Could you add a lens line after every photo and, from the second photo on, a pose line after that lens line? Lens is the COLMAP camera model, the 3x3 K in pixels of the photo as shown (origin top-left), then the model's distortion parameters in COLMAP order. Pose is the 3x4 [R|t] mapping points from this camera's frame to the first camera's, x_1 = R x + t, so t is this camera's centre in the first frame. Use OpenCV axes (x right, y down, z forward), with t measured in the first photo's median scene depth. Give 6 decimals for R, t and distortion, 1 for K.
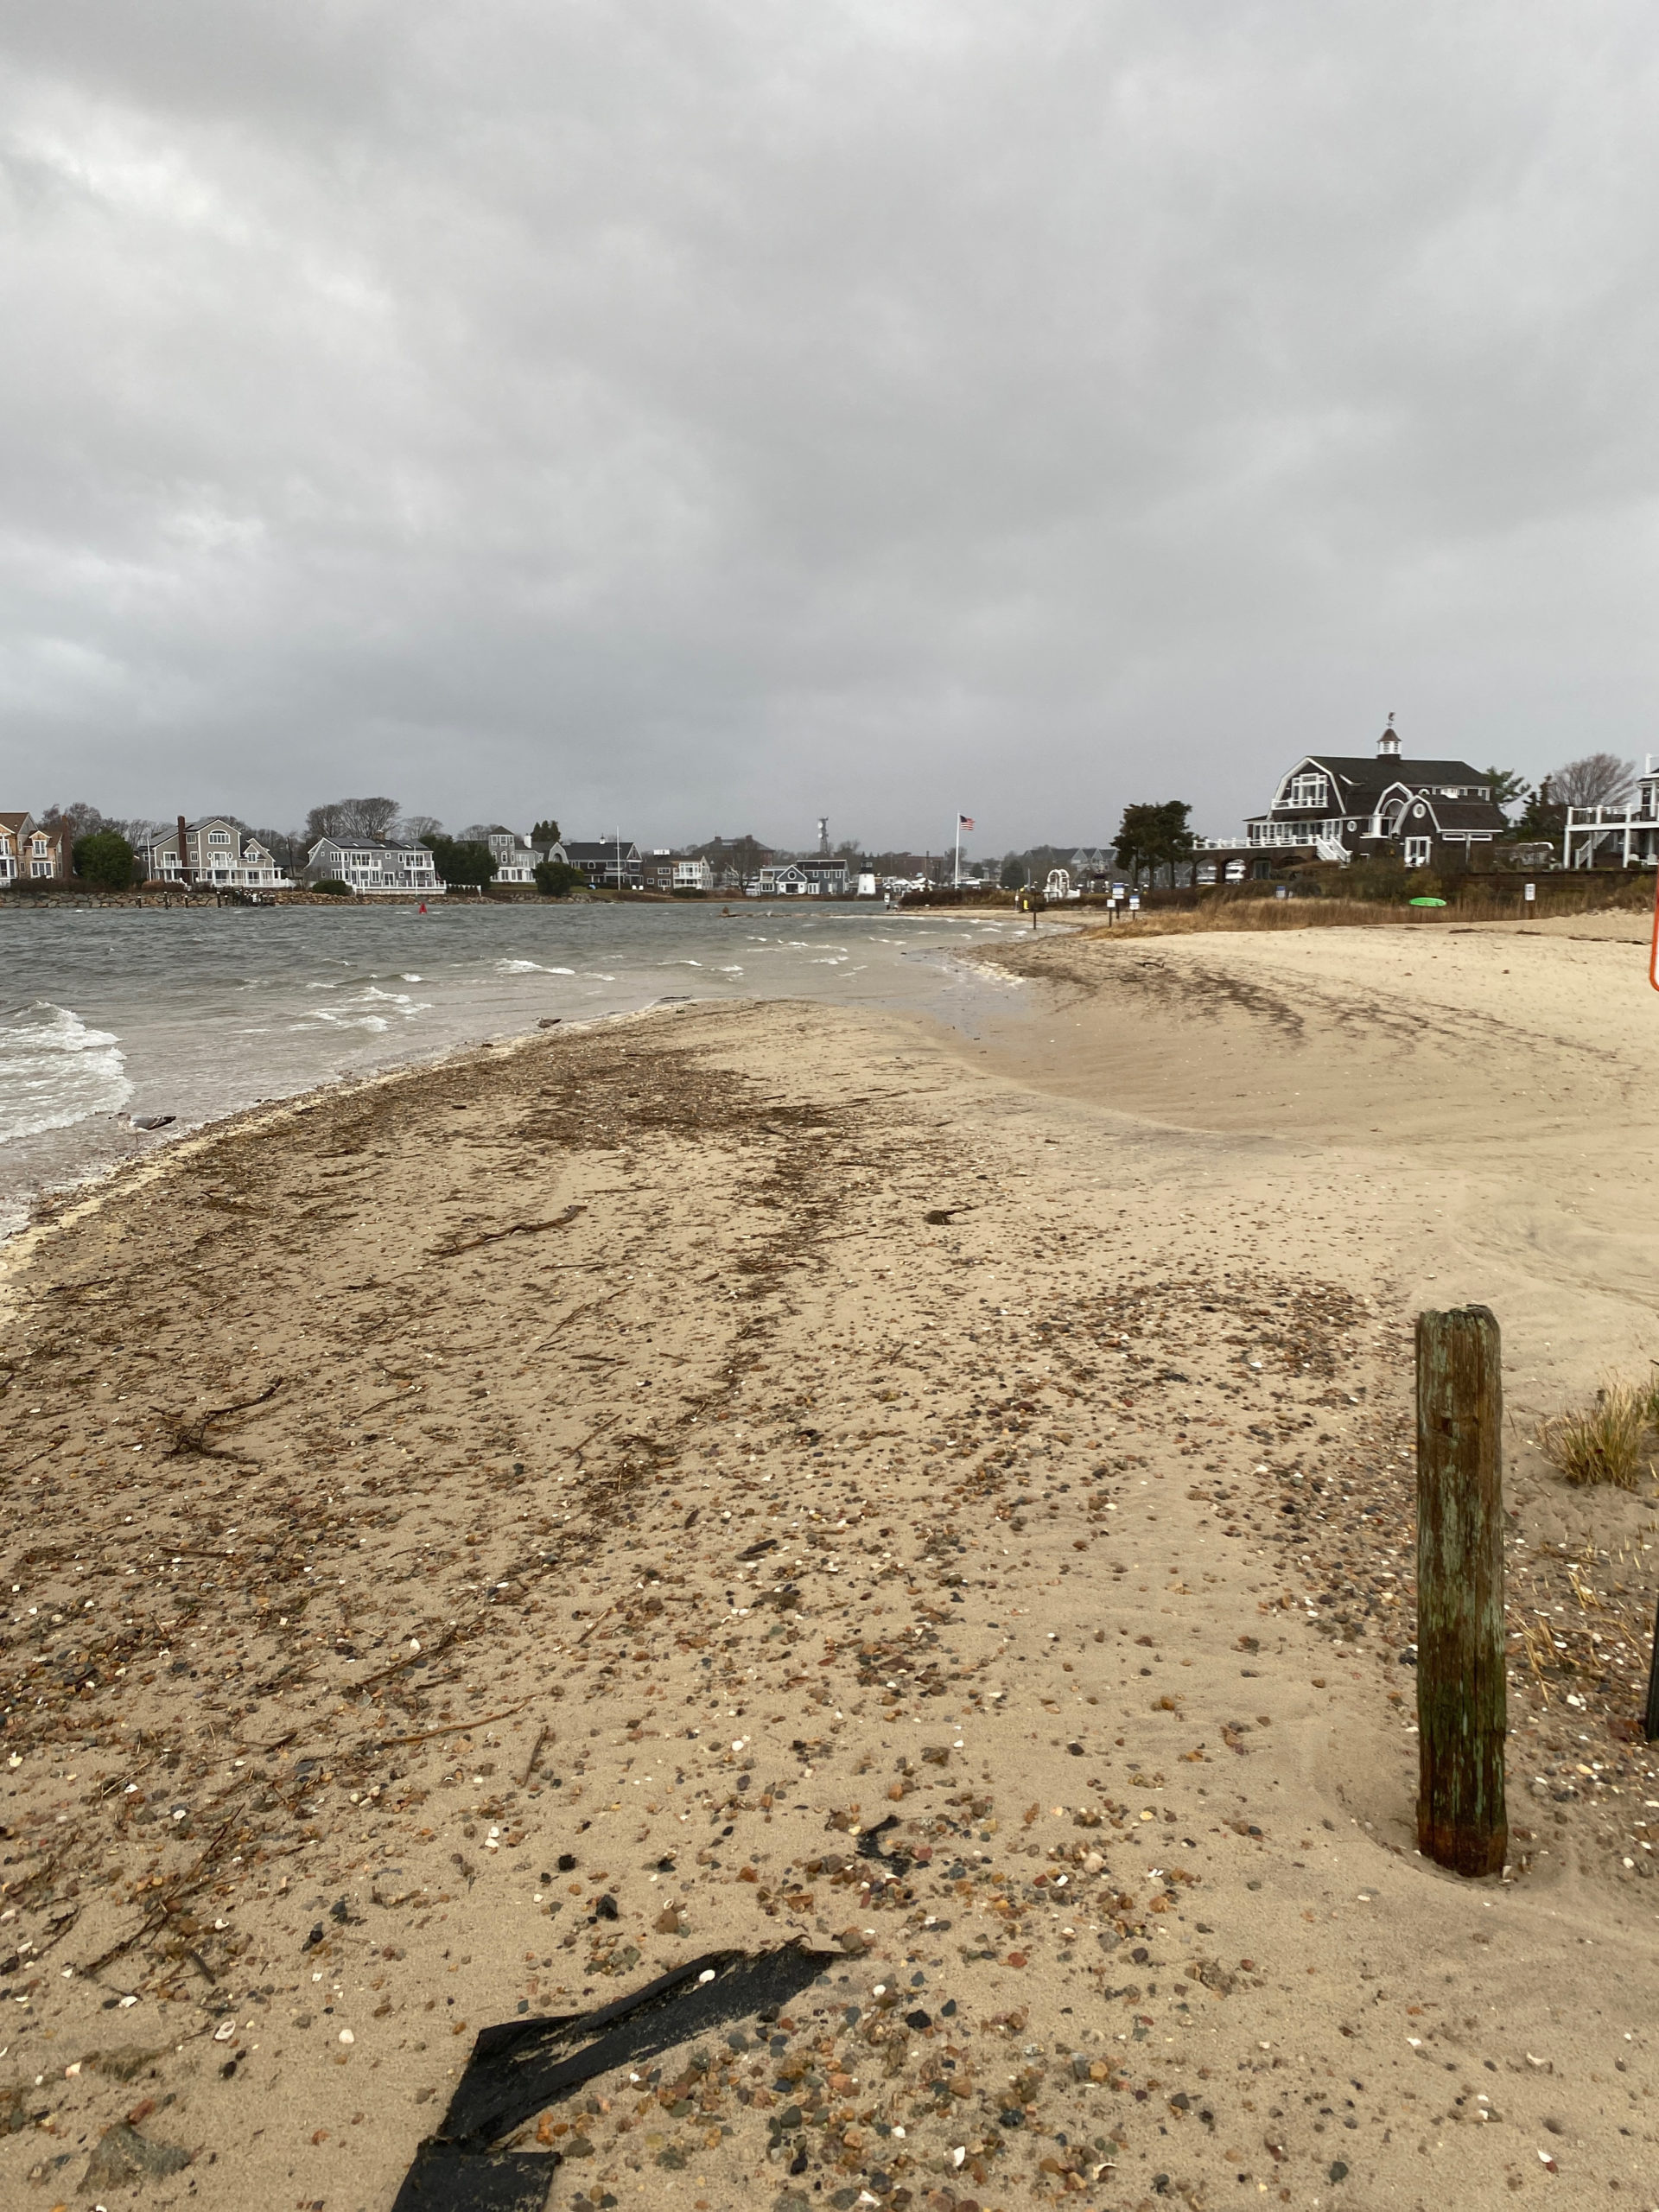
lens RADIAL K [[1674.6, 0, 836.8], [0, 1674.6, 1106.5], [0, 0, 1]] dist [0.011981, -0.002271]
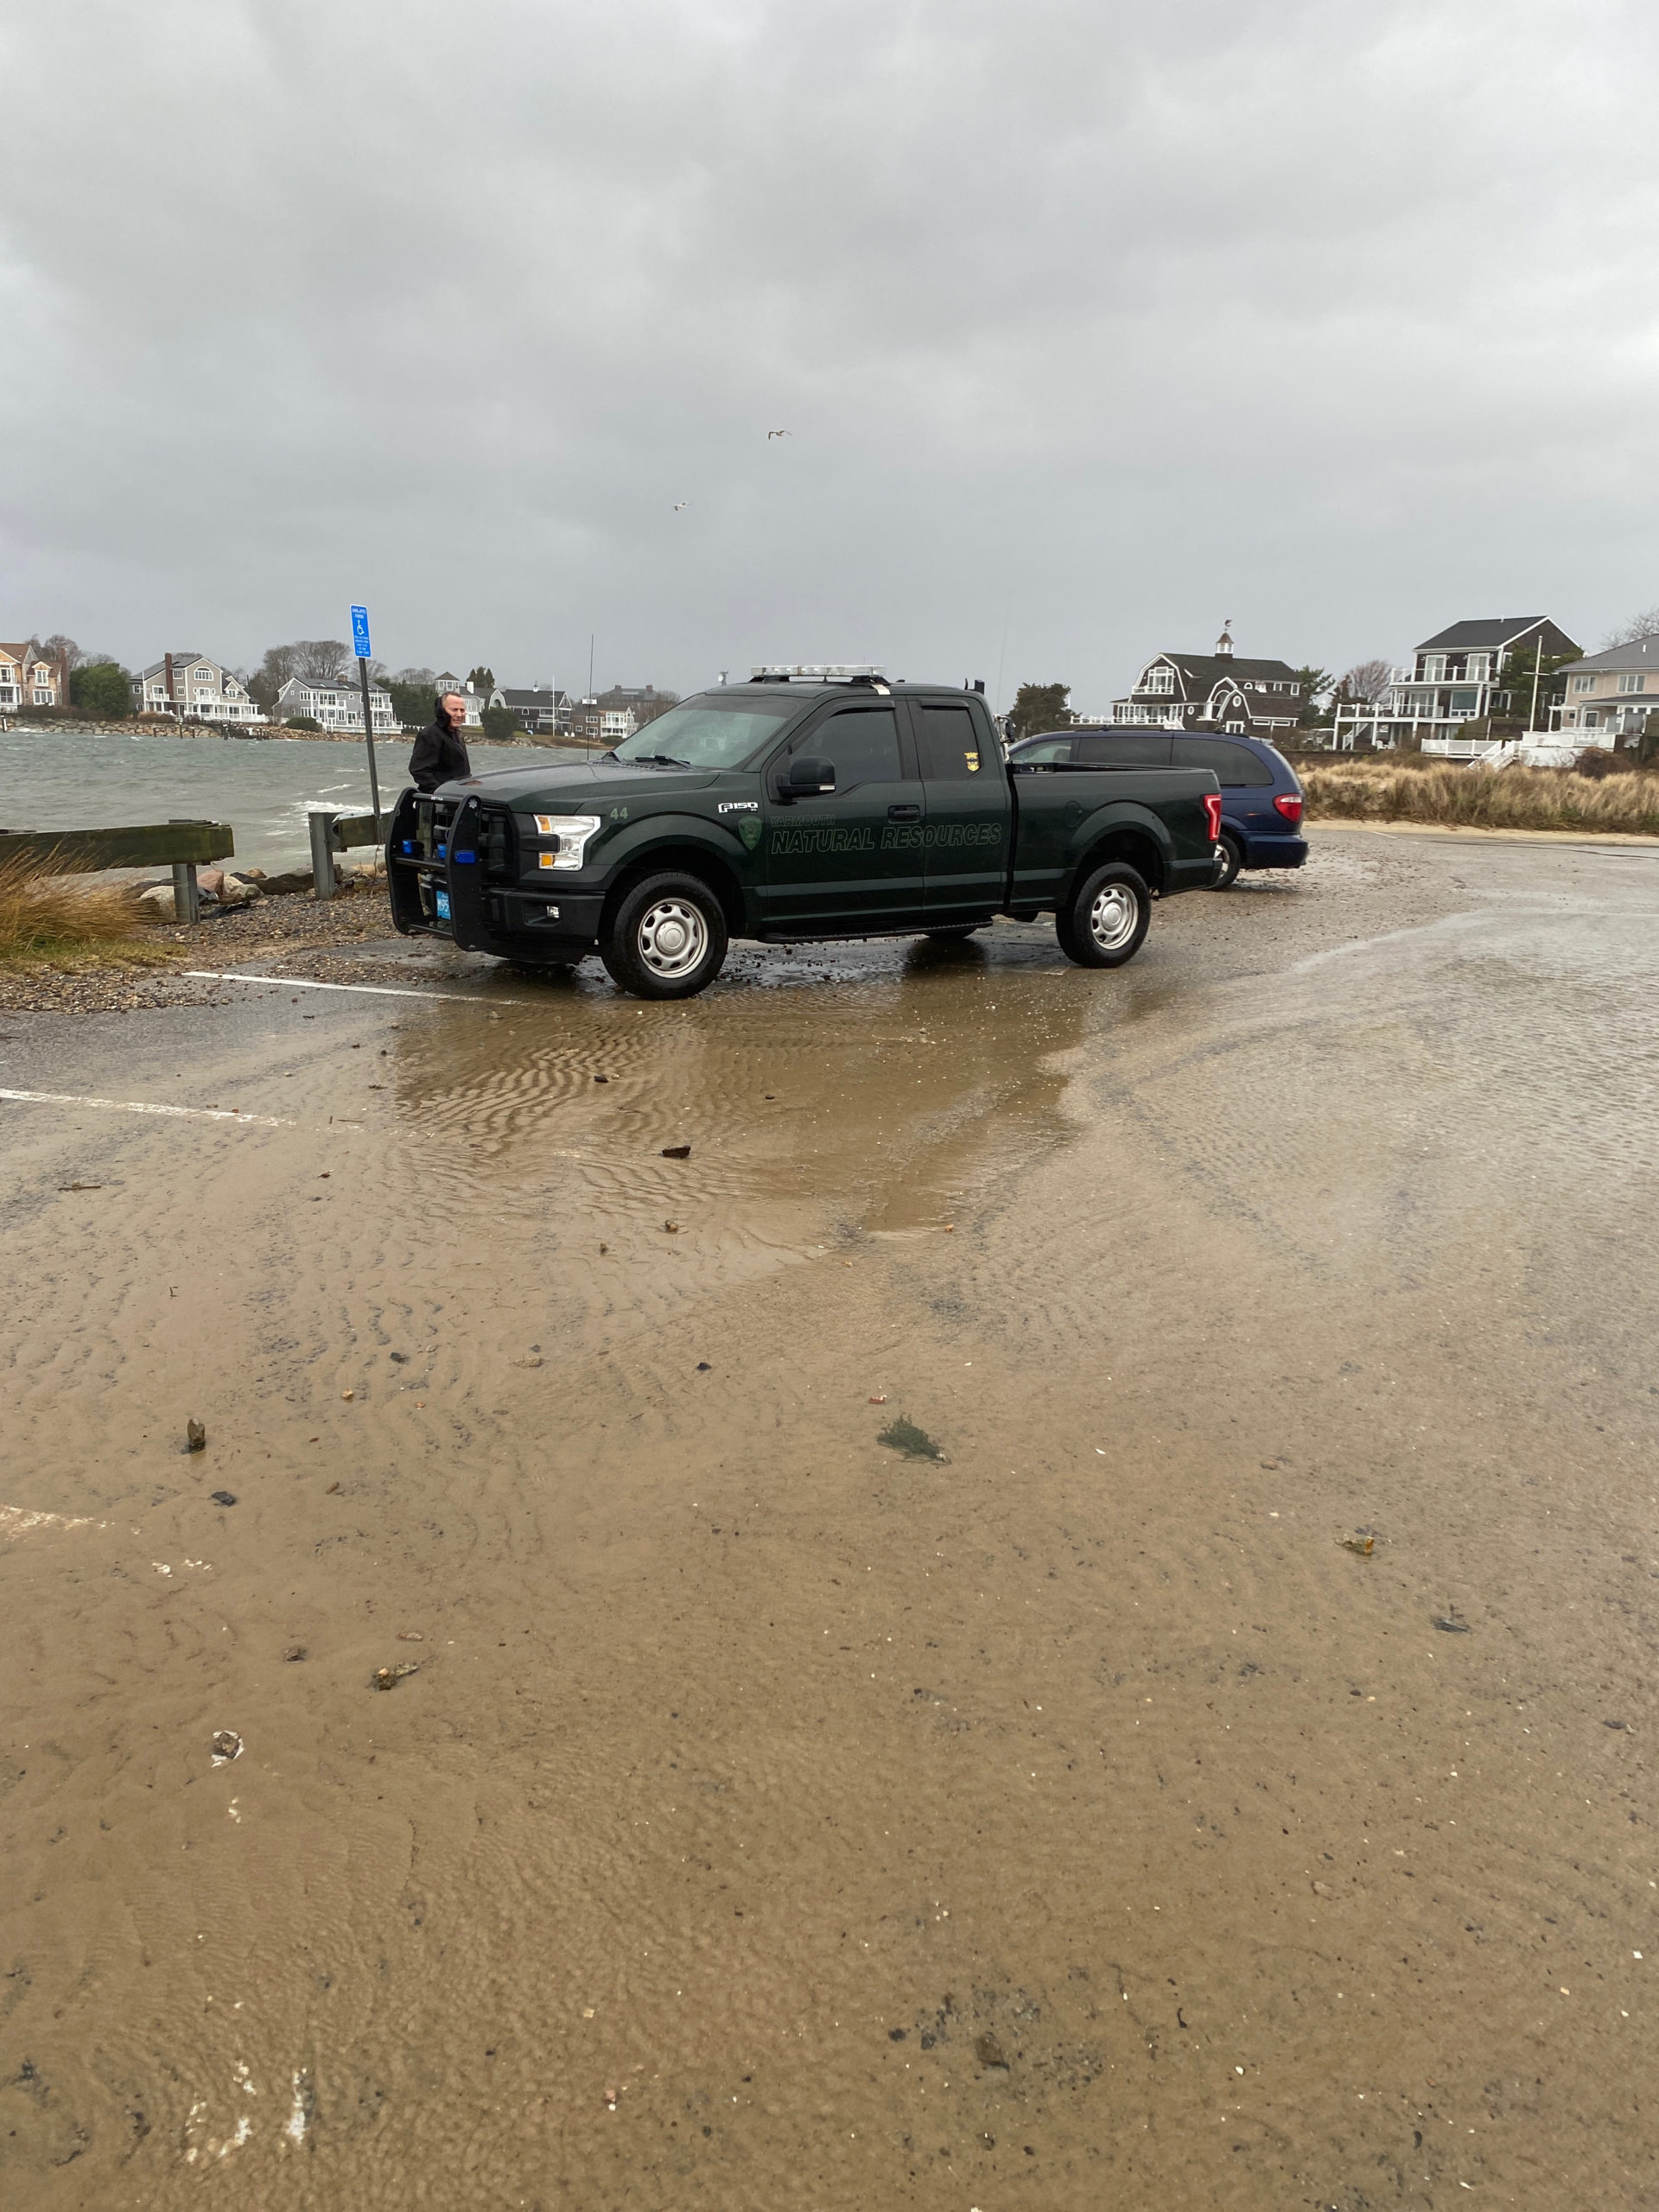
lens RADIAL K [[1674.6, 0, 825.6], [0, 1674.6, 1111.7], [0, 0, 1]] dist [0.011981, -0.002271]
pose [[0.997342, 0.022555, 0.069289, -0.031763], [-0.028502, 0.995881, 0.086074, 0.021290], [-0.067062, -0.087820, 0.993876, -0.163162]]
